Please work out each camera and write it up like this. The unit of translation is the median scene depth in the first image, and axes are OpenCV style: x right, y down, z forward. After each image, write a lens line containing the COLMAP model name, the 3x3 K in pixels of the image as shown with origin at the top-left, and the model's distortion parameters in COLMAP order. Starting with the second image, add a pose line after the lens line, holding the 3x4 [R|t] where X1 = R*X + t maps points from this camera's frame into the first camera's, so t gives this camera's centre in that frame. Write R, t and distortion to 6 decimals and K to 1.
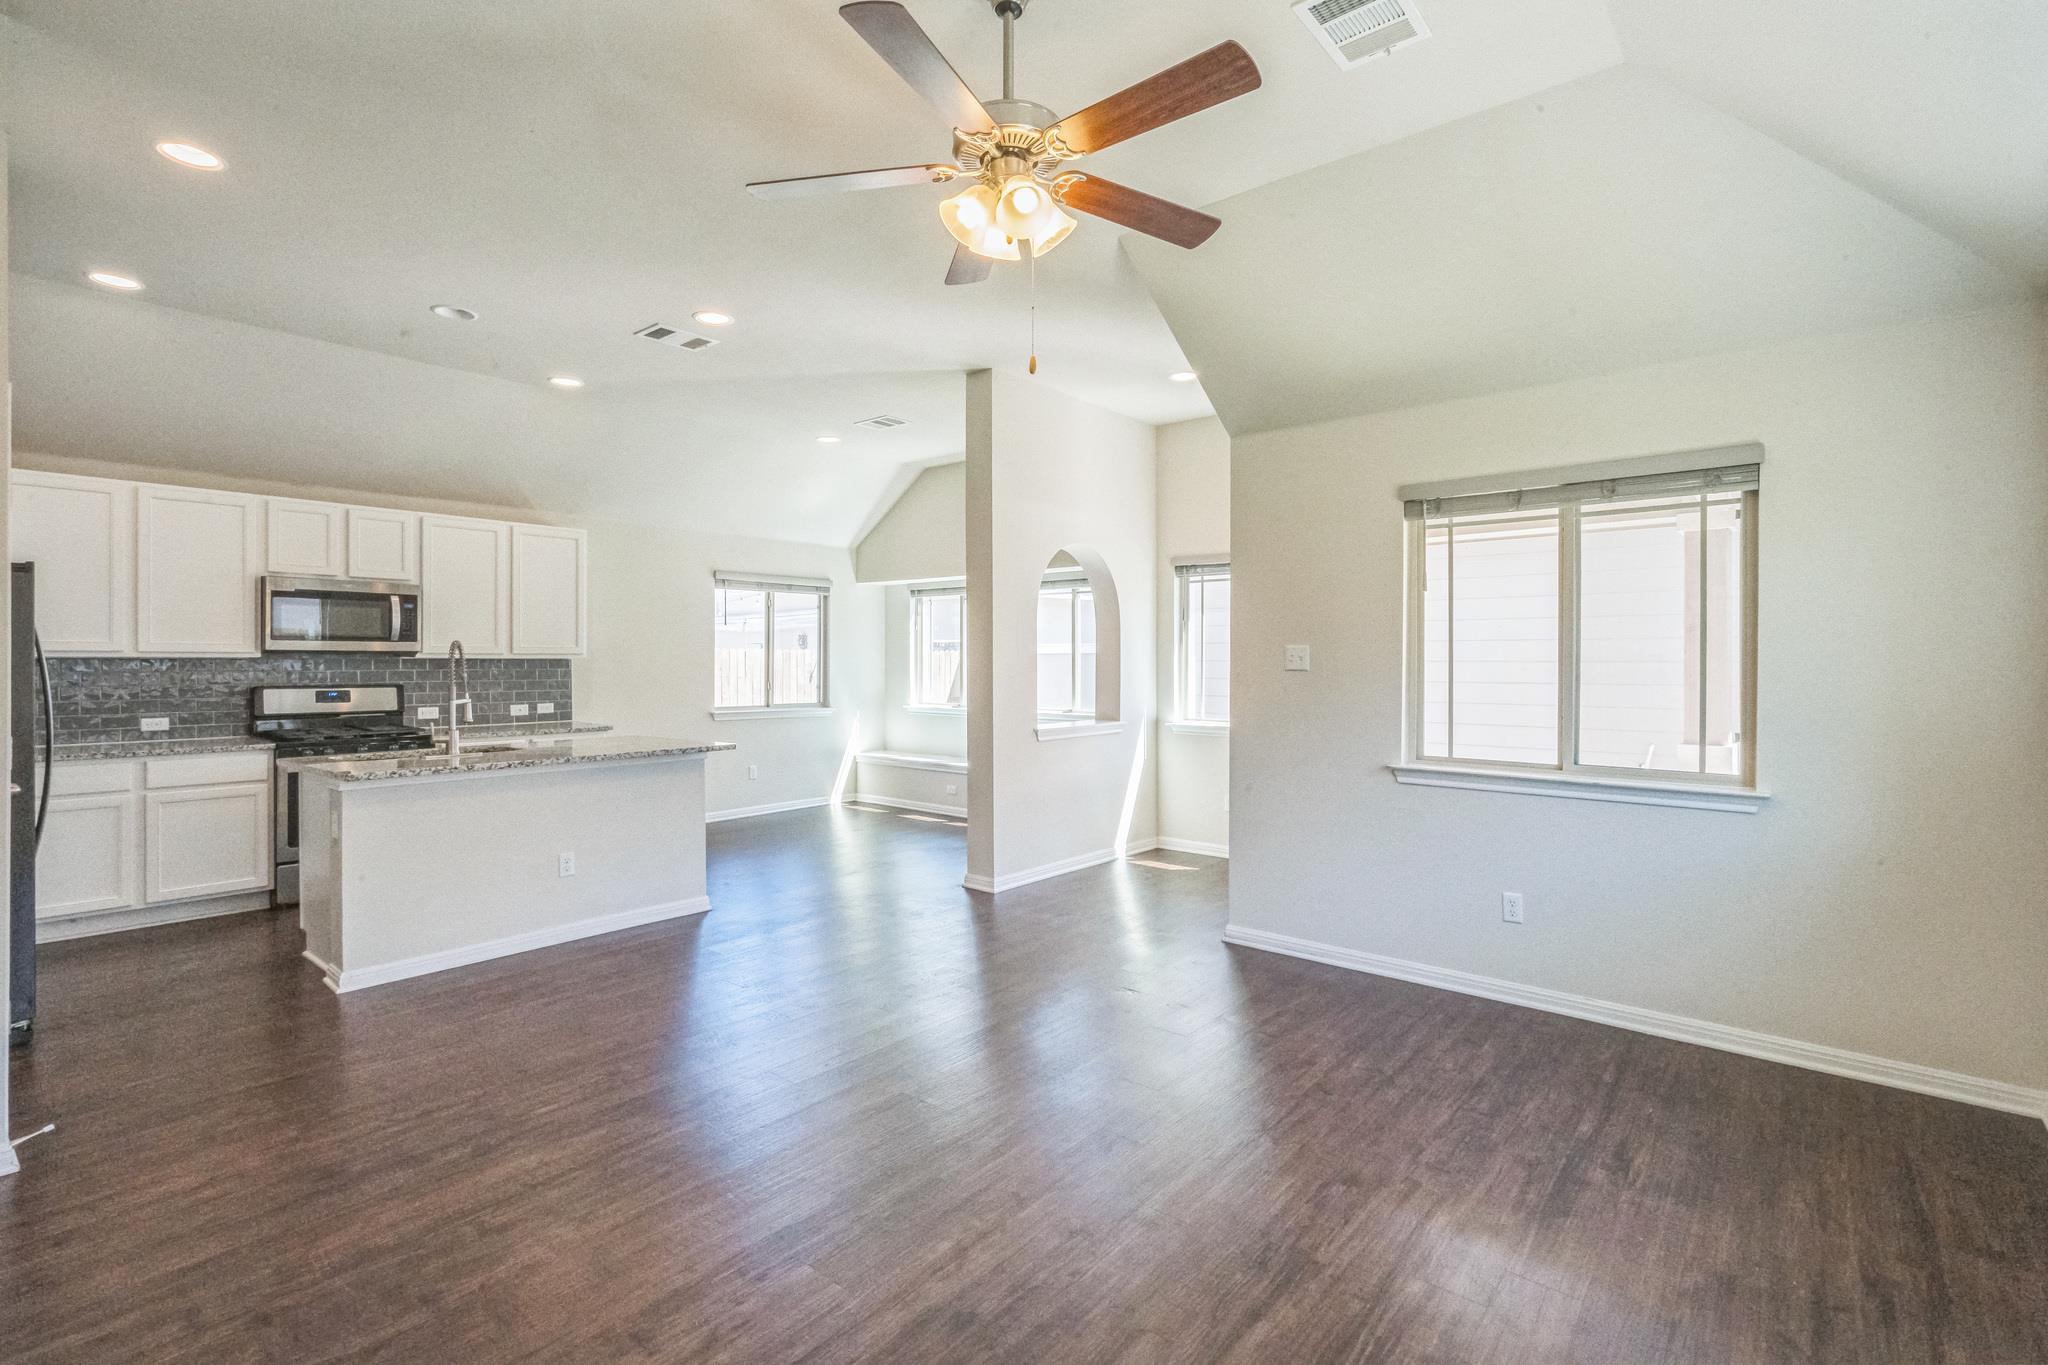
lens RADIAL K [[930.3, 0, 1033.0], [0, 930.3, 646.1], [0, 0, 1]] dist [-0.007497, 0.004199]
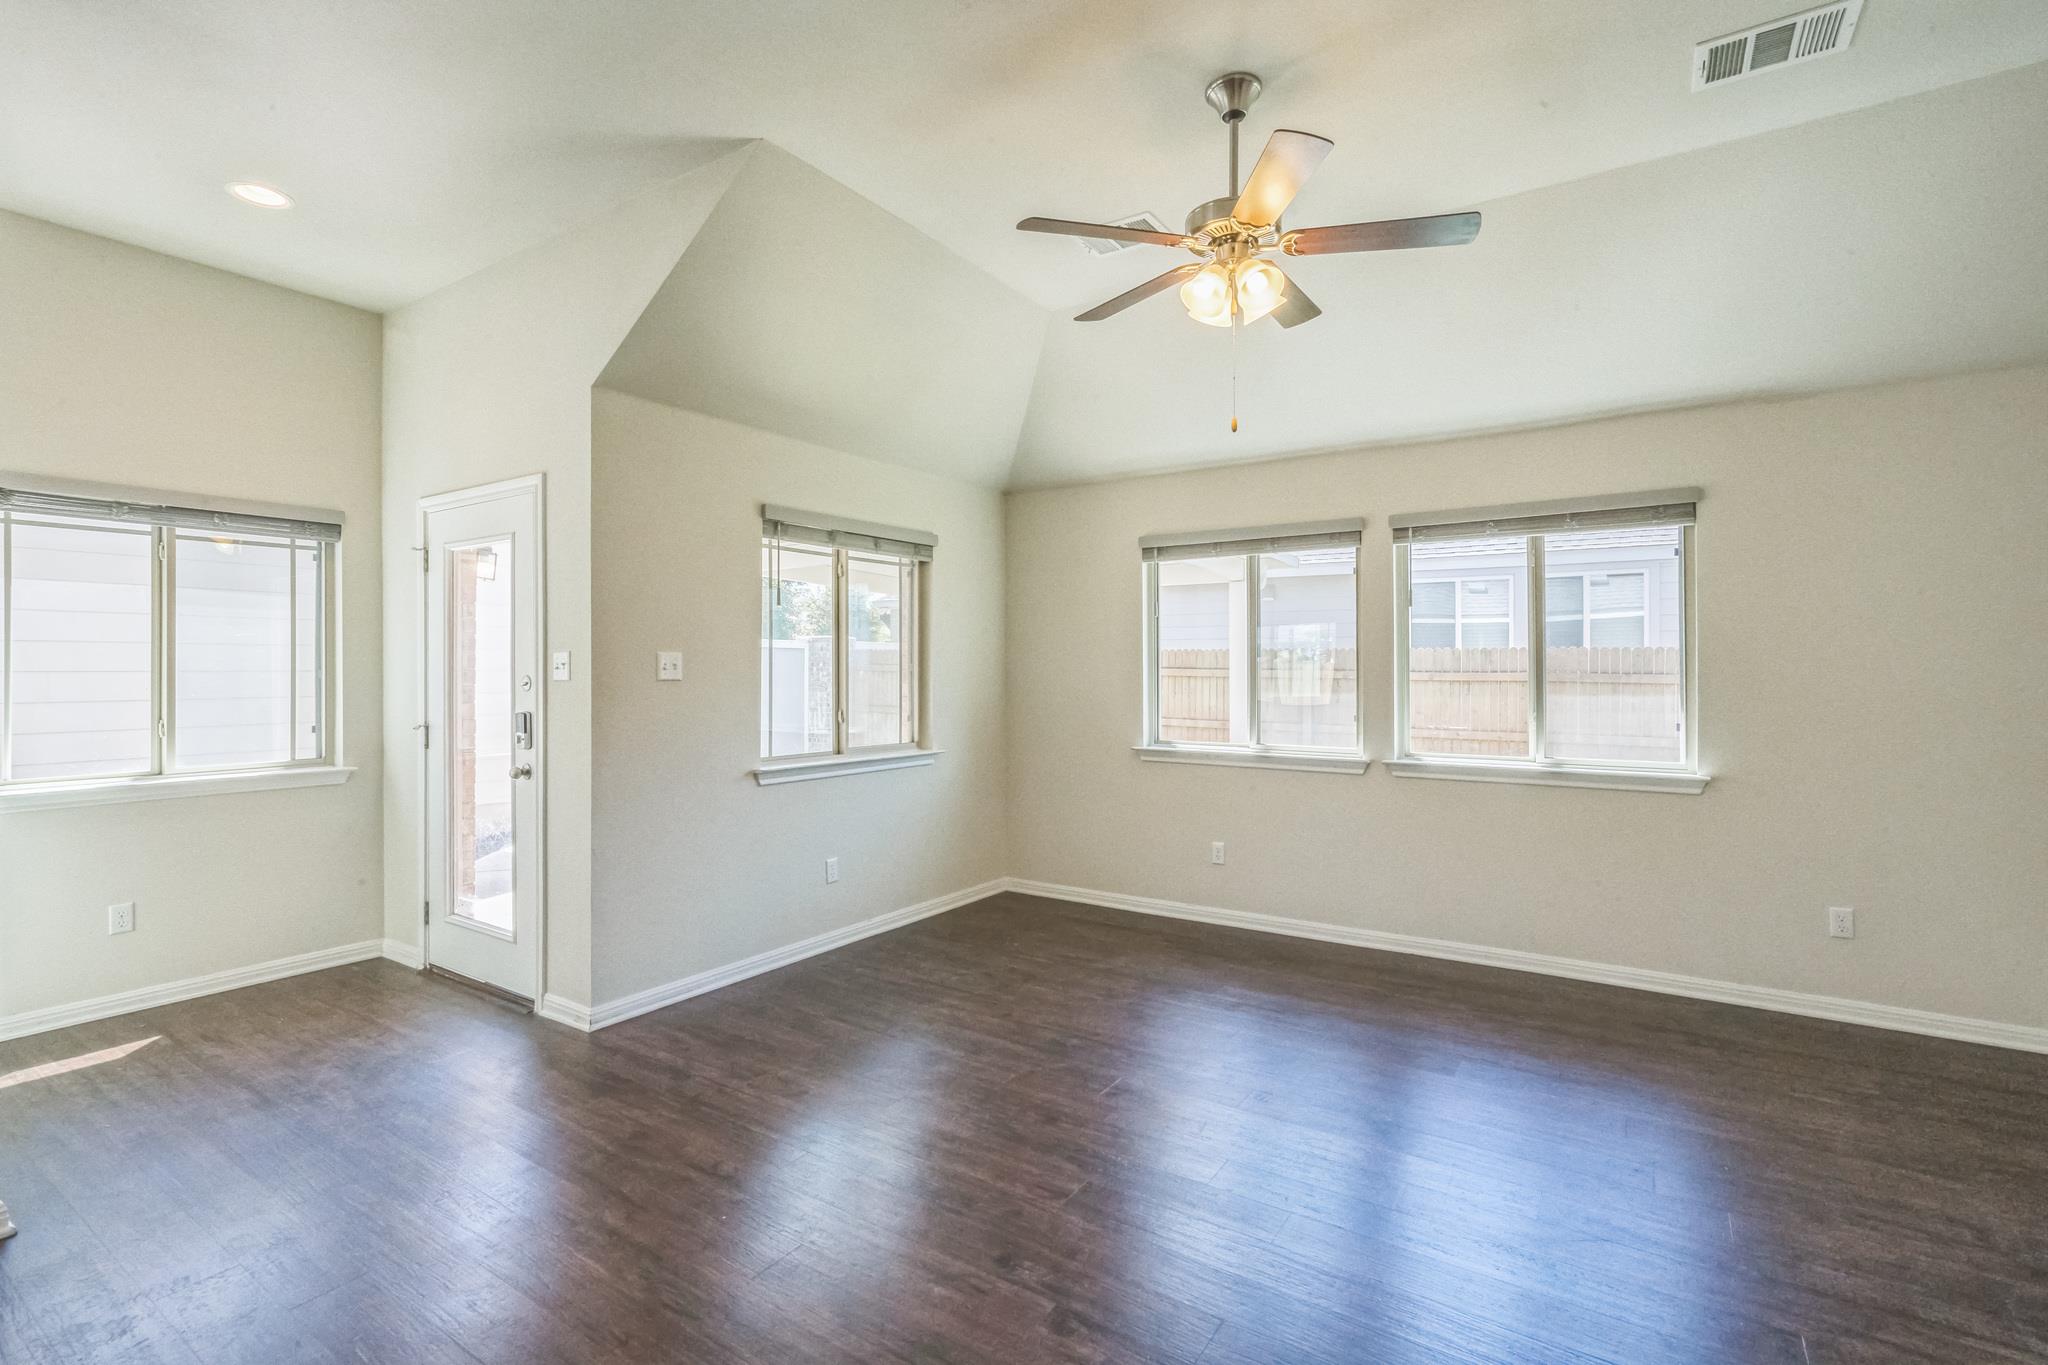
lens RADIAL K [[930.3, 0, 1018.3], [0, 930.3, 670.0], [0, 0, 1]] dist [-0.007497, 0.004199]
pose [[-0.098963, -0.002303, 0.995088, -0.509827], [-0.014159, 0.999899, 0.000906, 0.008126], [-0.994990, -0.014000, -0.098985, 0.610141]]
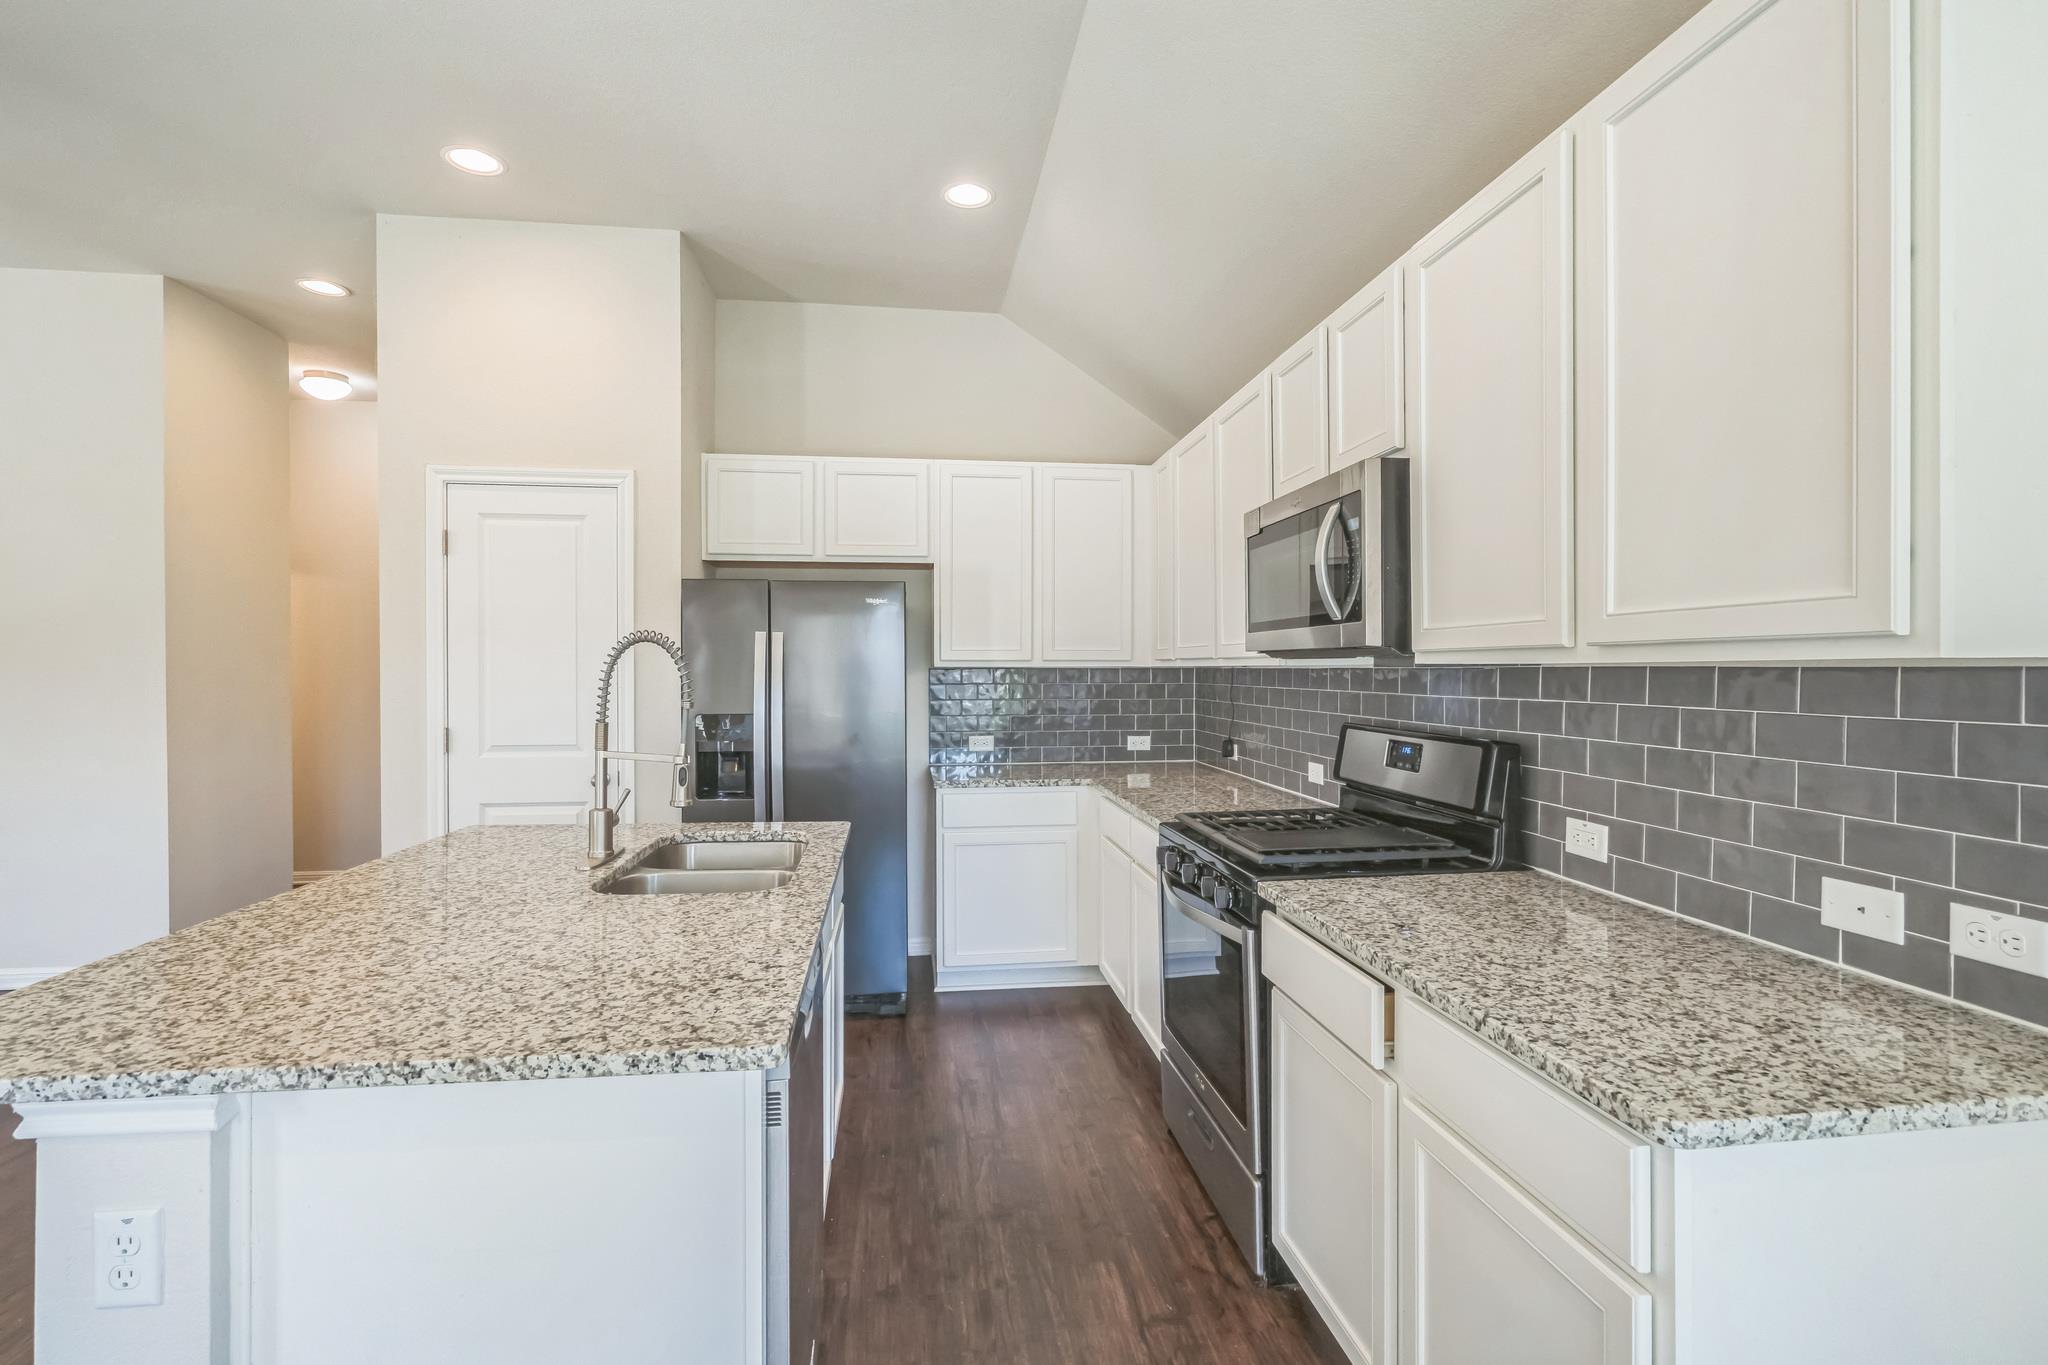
lens RADIAL K [[930.3, 0, 1017.9], [0, 930.3, 677.4], [0, 0, 1]] dist [-0.007497, 0.004199]
pose [[-0.679802, 0.005780, -0.733373, -0.335672], [0.011537, 0.999929, -0.002813, 0.018315], [0.733305, -0.010373, -0.679821, 1.244009]]
